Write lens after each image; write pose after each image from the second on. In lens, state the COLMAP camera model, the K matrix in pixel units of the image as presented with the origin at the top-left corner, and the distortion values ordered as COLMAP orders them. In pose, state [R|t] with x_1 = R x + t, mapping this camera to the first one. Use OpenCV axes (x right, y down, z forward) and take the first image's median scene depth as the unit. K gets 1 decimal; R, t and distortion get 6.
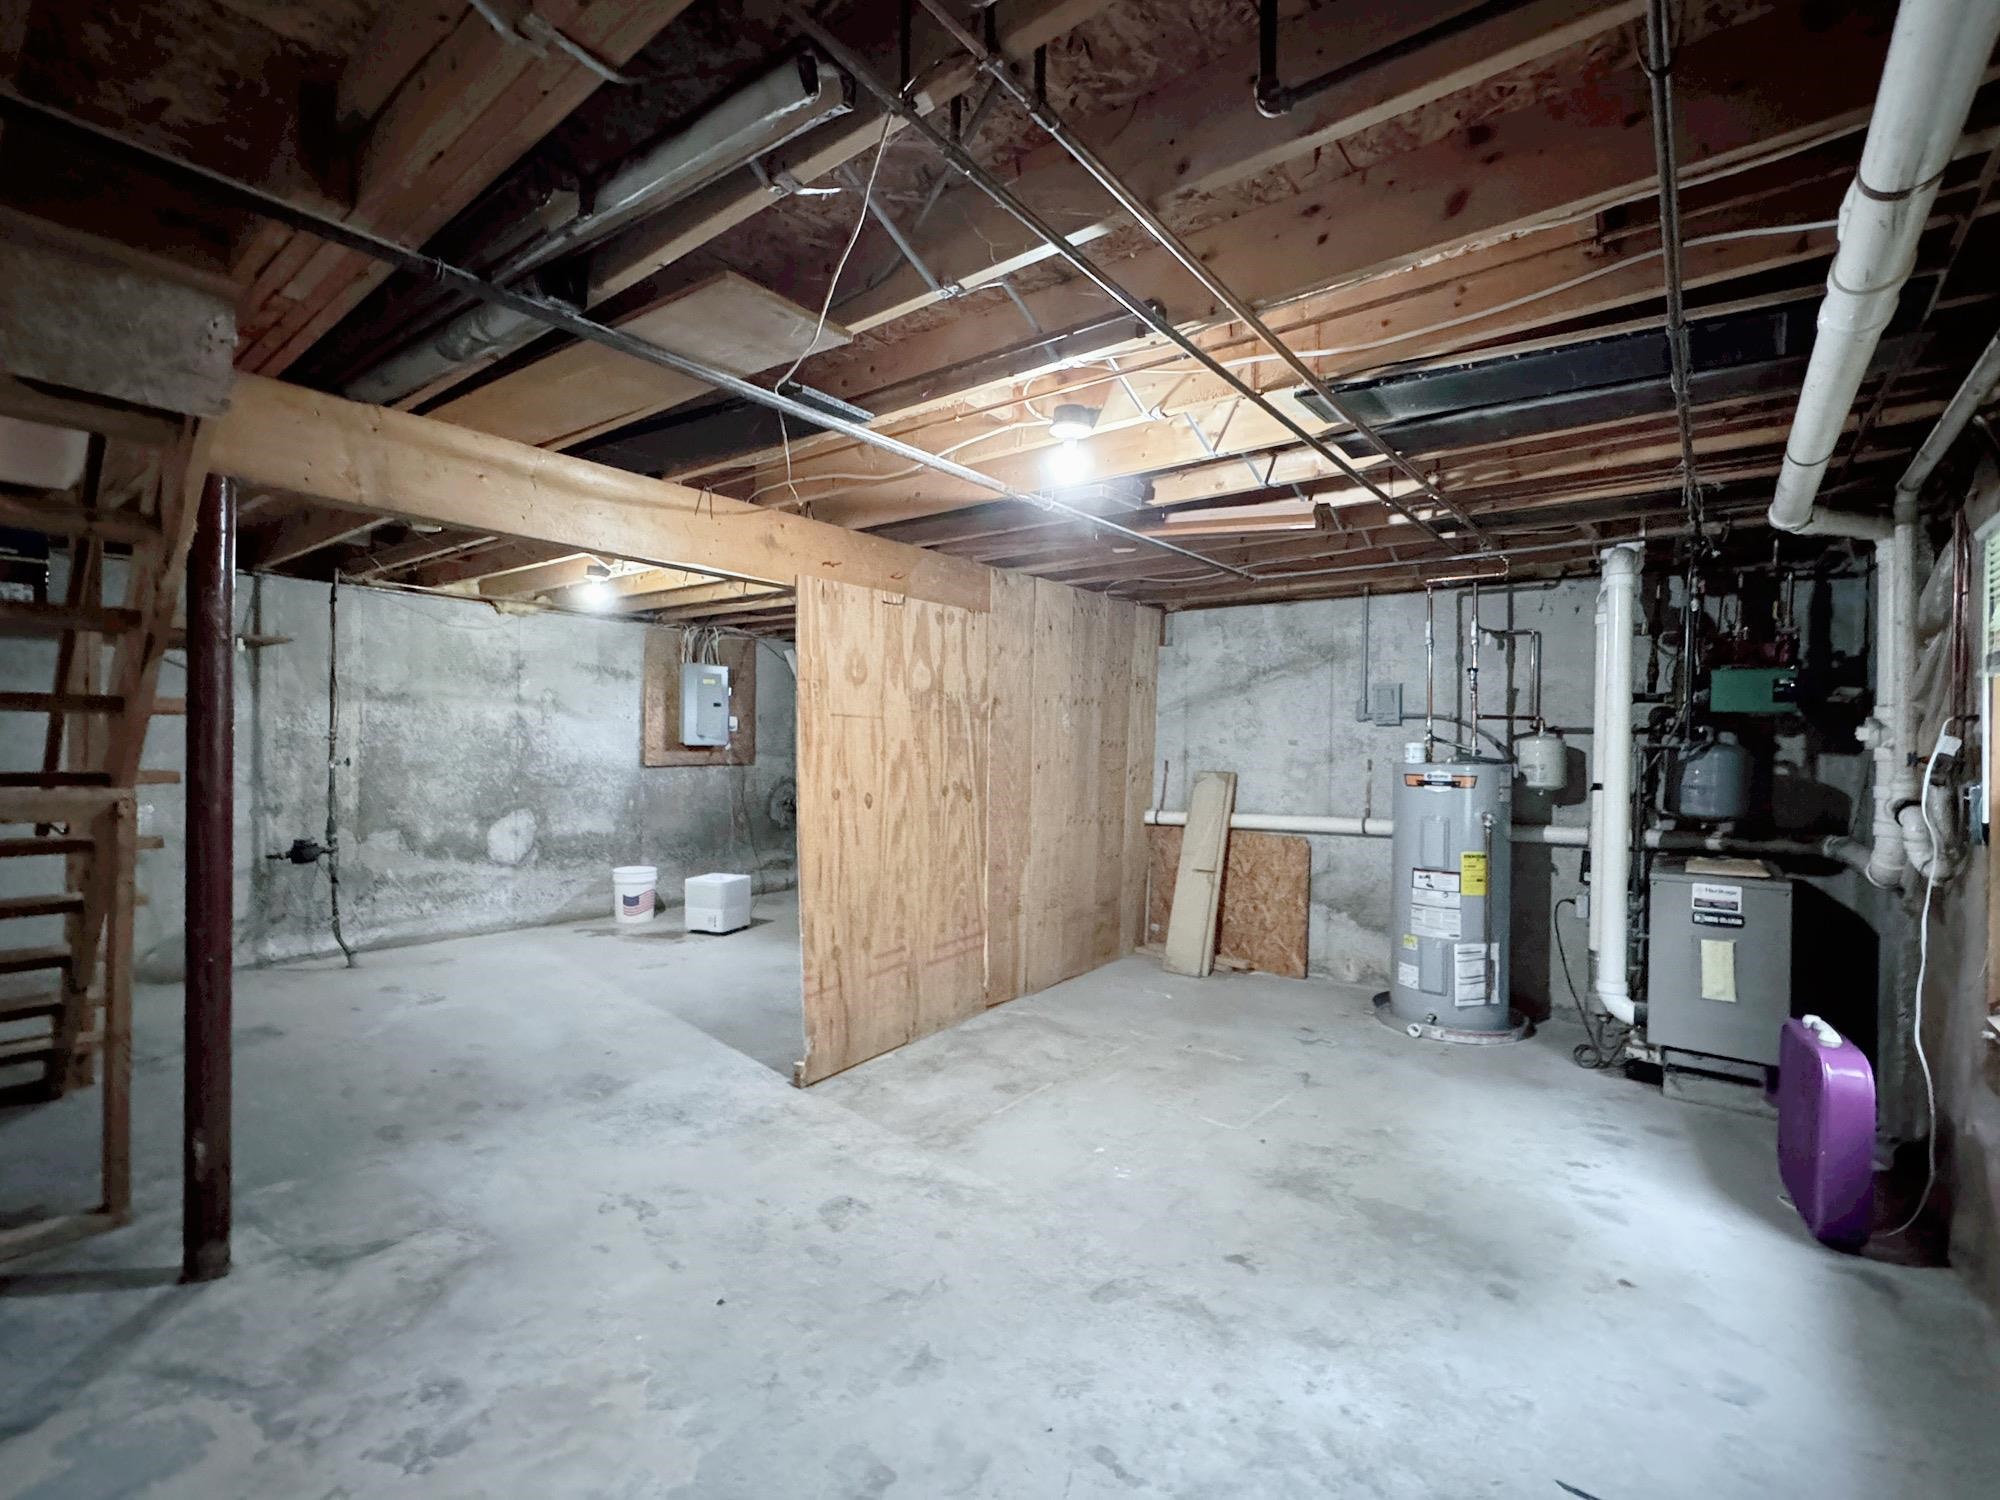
lens RADIAL K [[900.0, 0, 997.8], [0, 900.0, 750.9], [0, 0, 1]] dist [-0.009154, 0.000717]
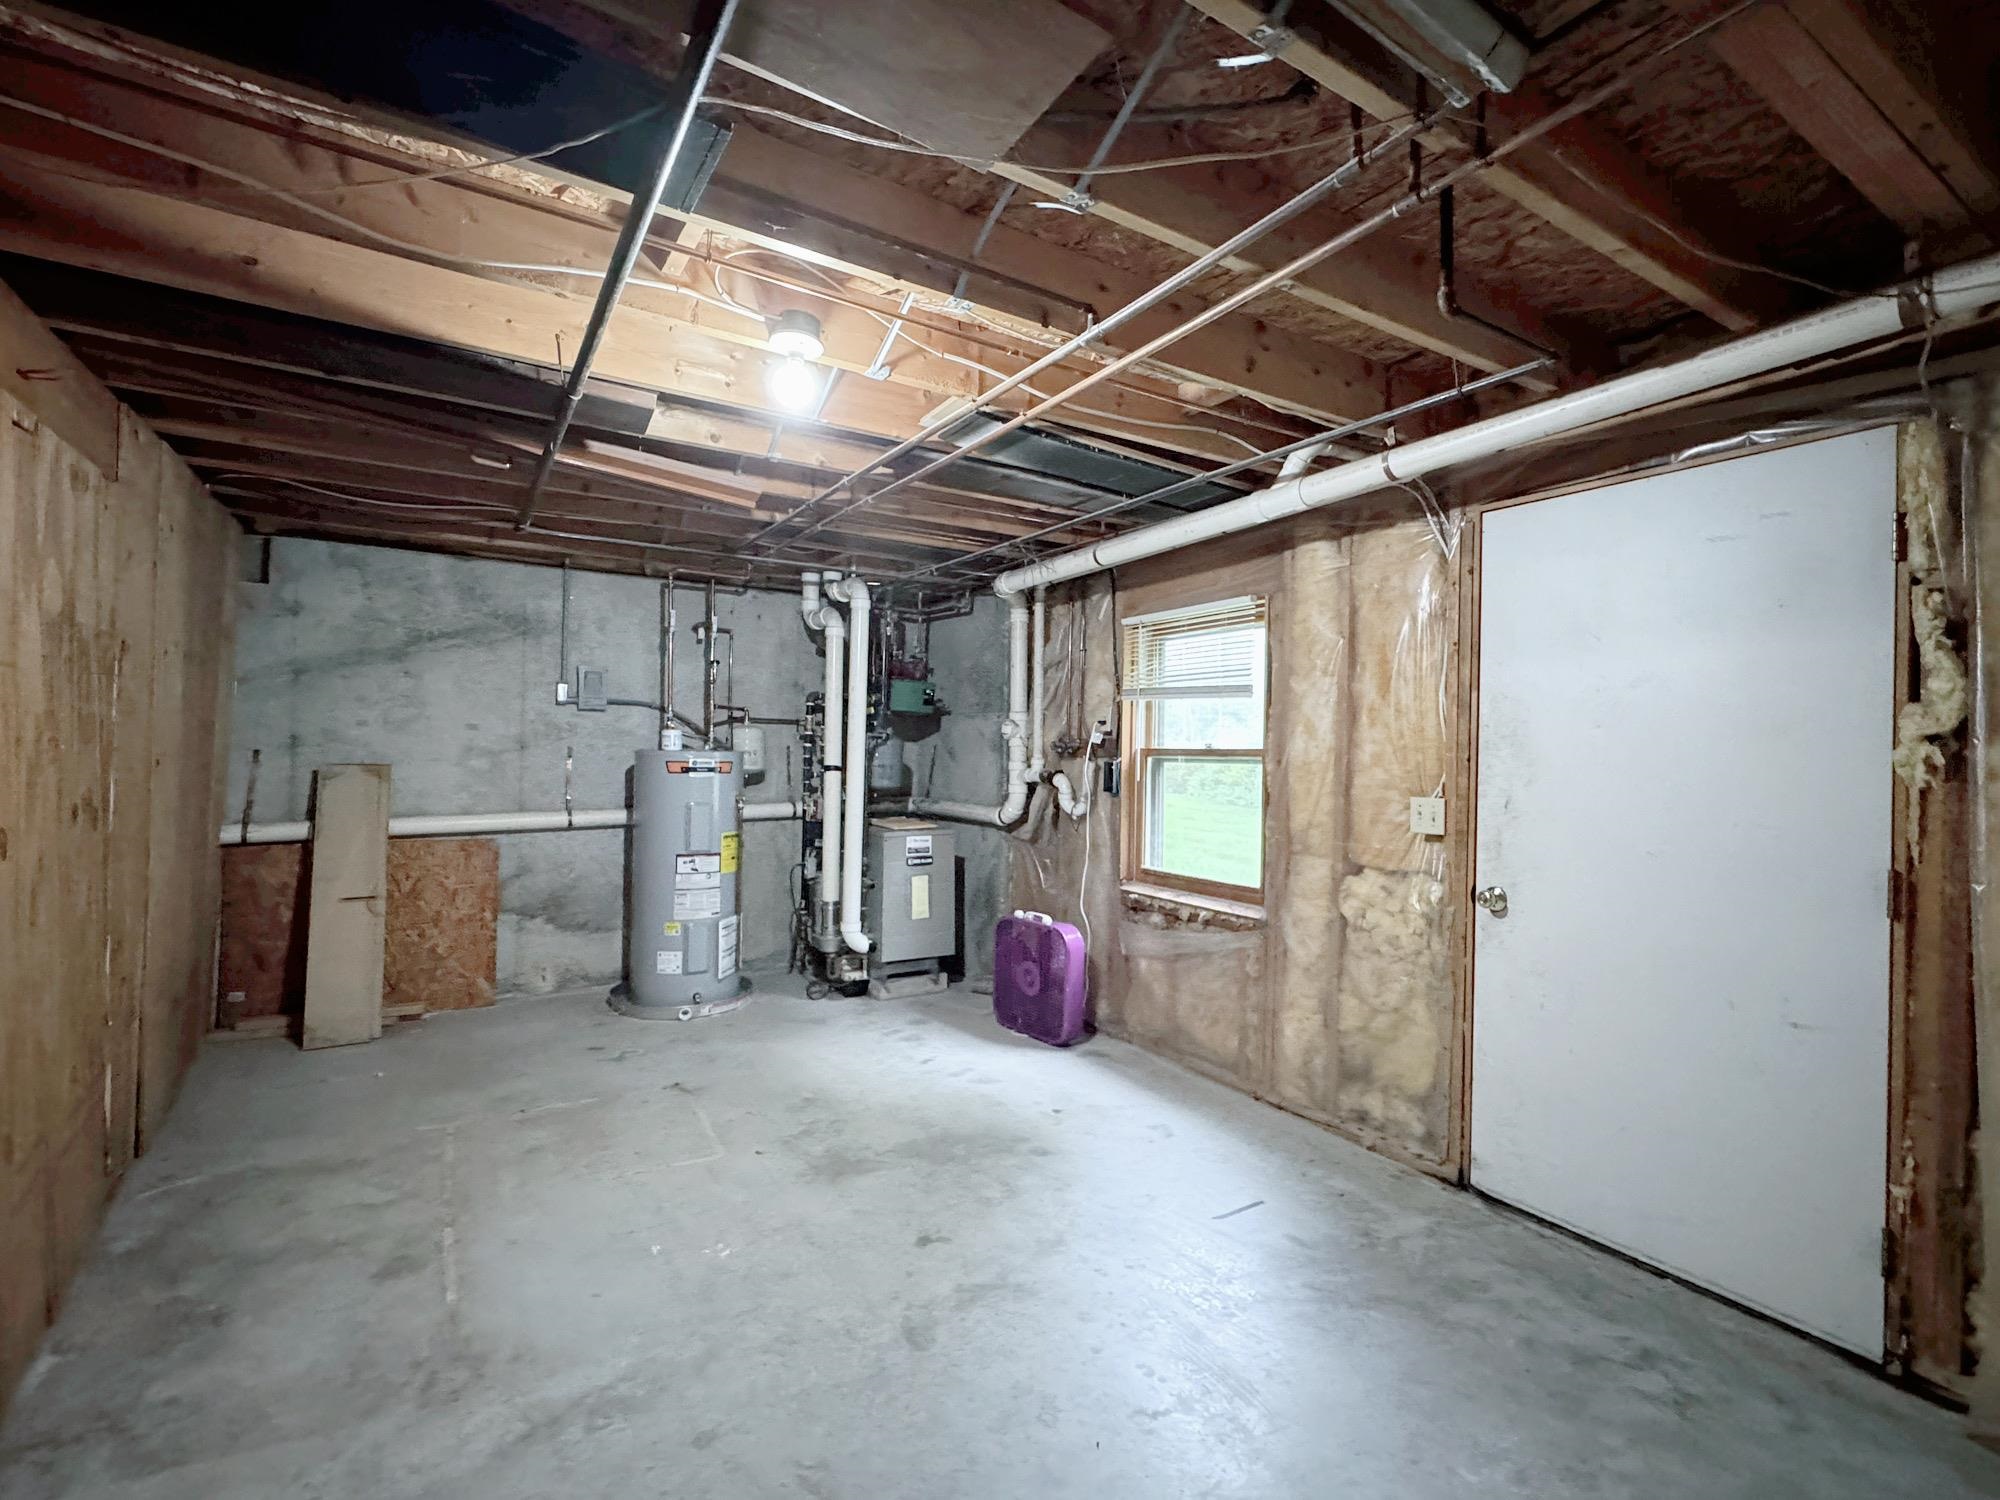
lens RADIAL K [[900.0, 0, 1002.4], [0, 900.0, 751.8], [0, 0, 1]] dist [-0.009154, 0.000717]
pose [[0.331700, -0.011565, 0.943314, -0.453966], [-0.006469, 0.999873, 0.014534, -0.002059], [-0.943363, -0.010923, 0.331583, 0.404237]]
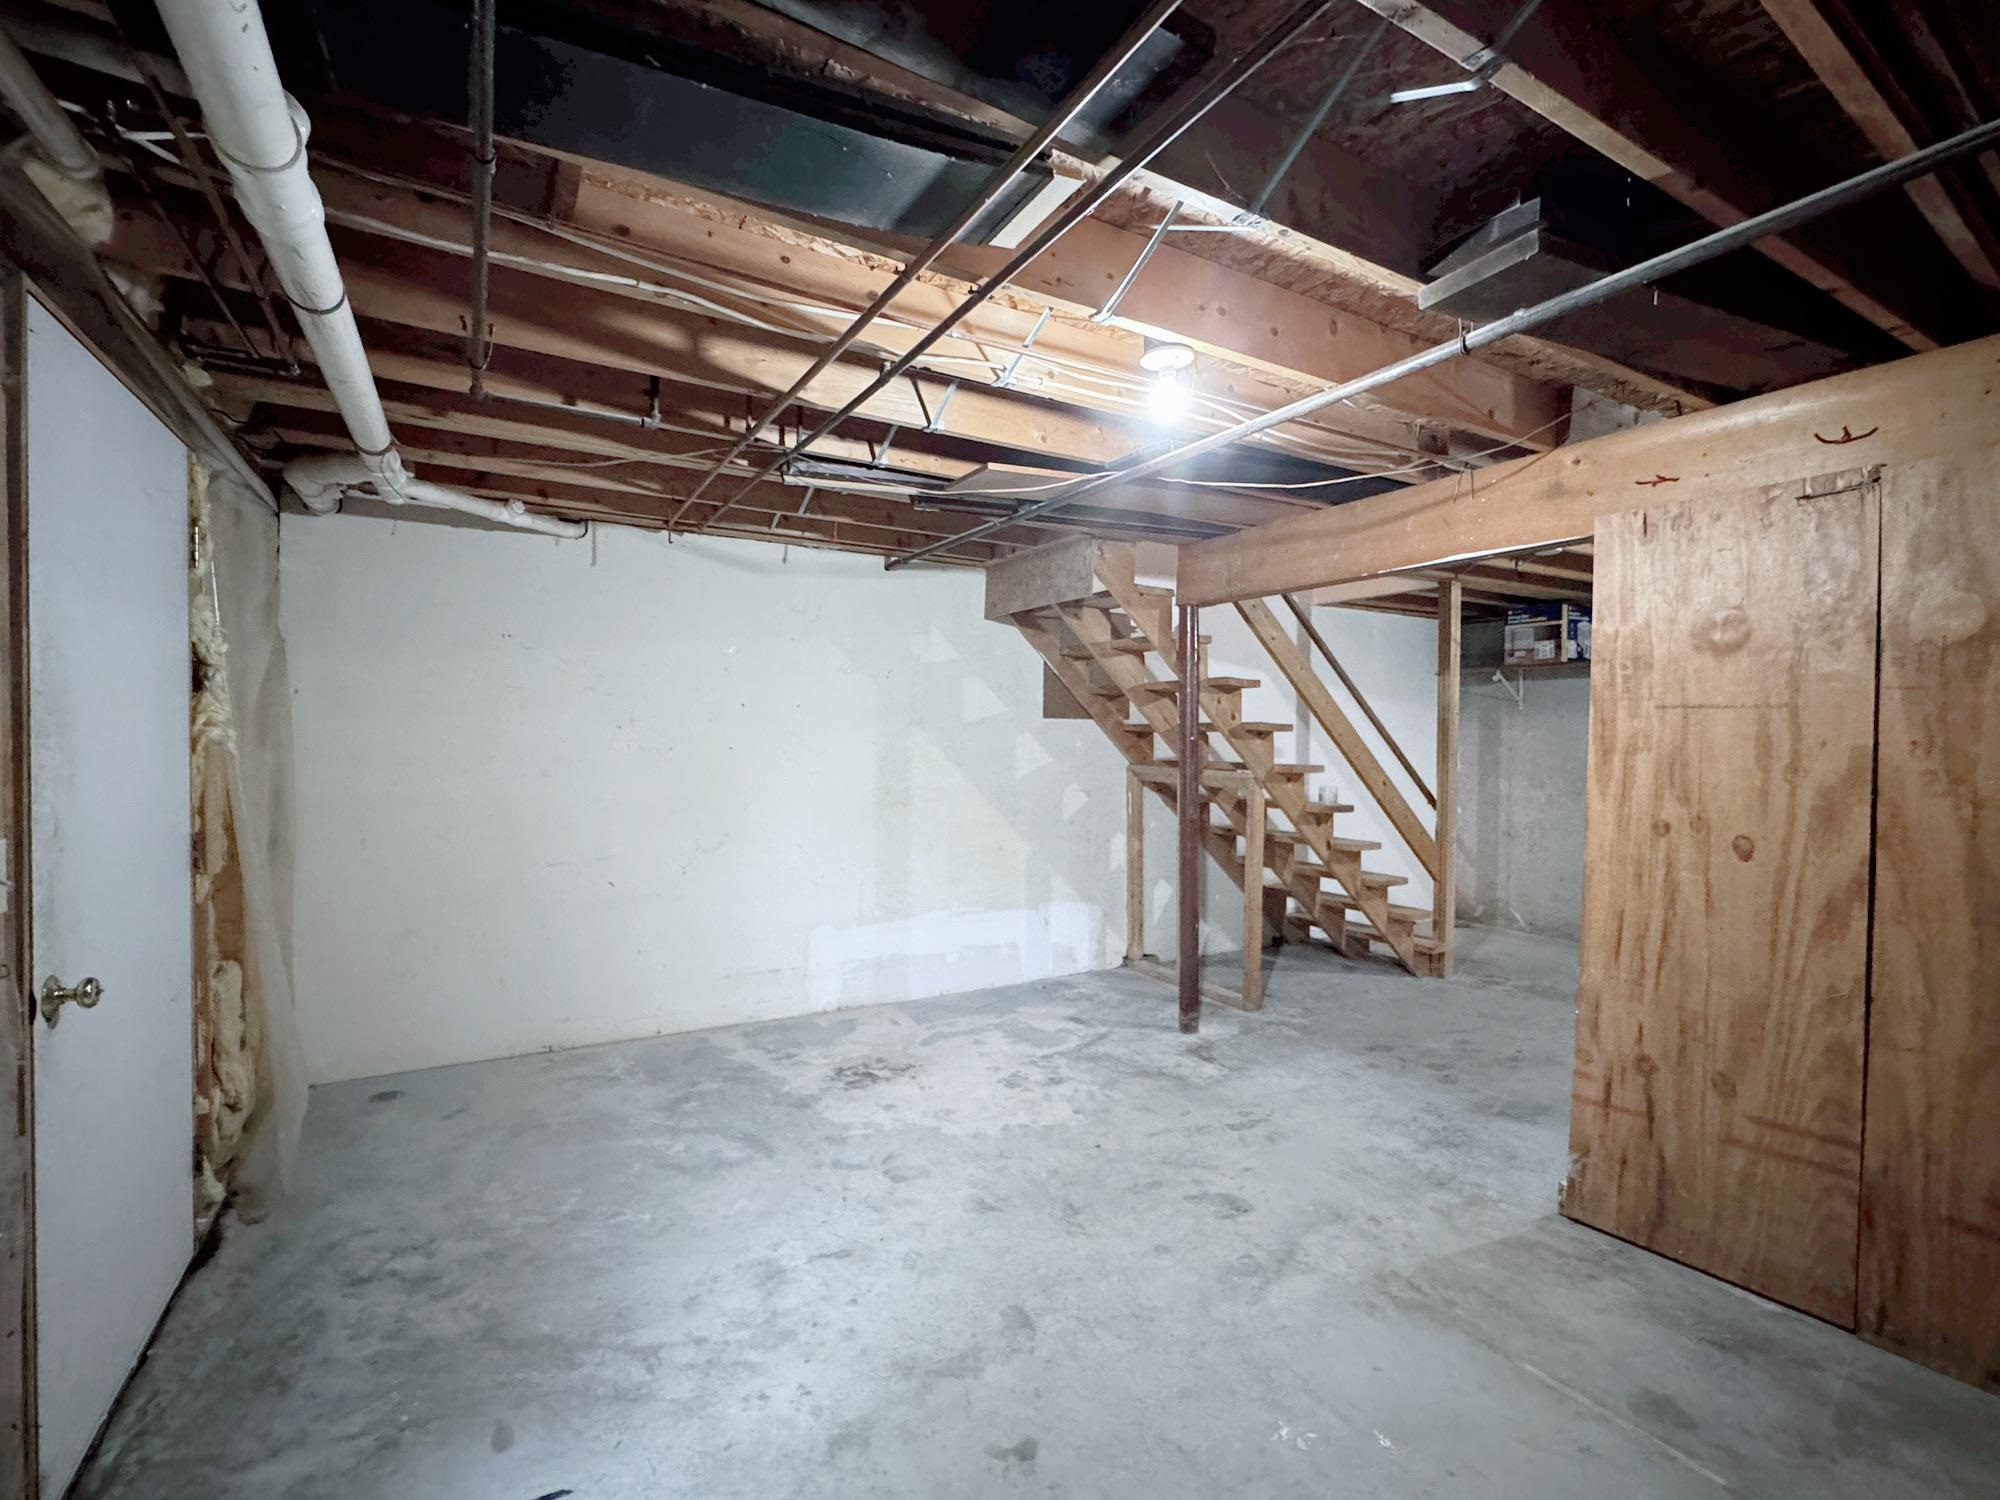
lens RADIAL K [[900.0, 0, 999.7], [0, 900.0, 736.3], [0, 0, 1]] dist [-0.009154, 0.000717]
pose [[-0.365547, -0.015533, -0.930663, 0.660141], [-0.024035, 0.999685, -0.007245, -0.002805], [0.930482, 0.019720, -0.365805, 0.852107]]
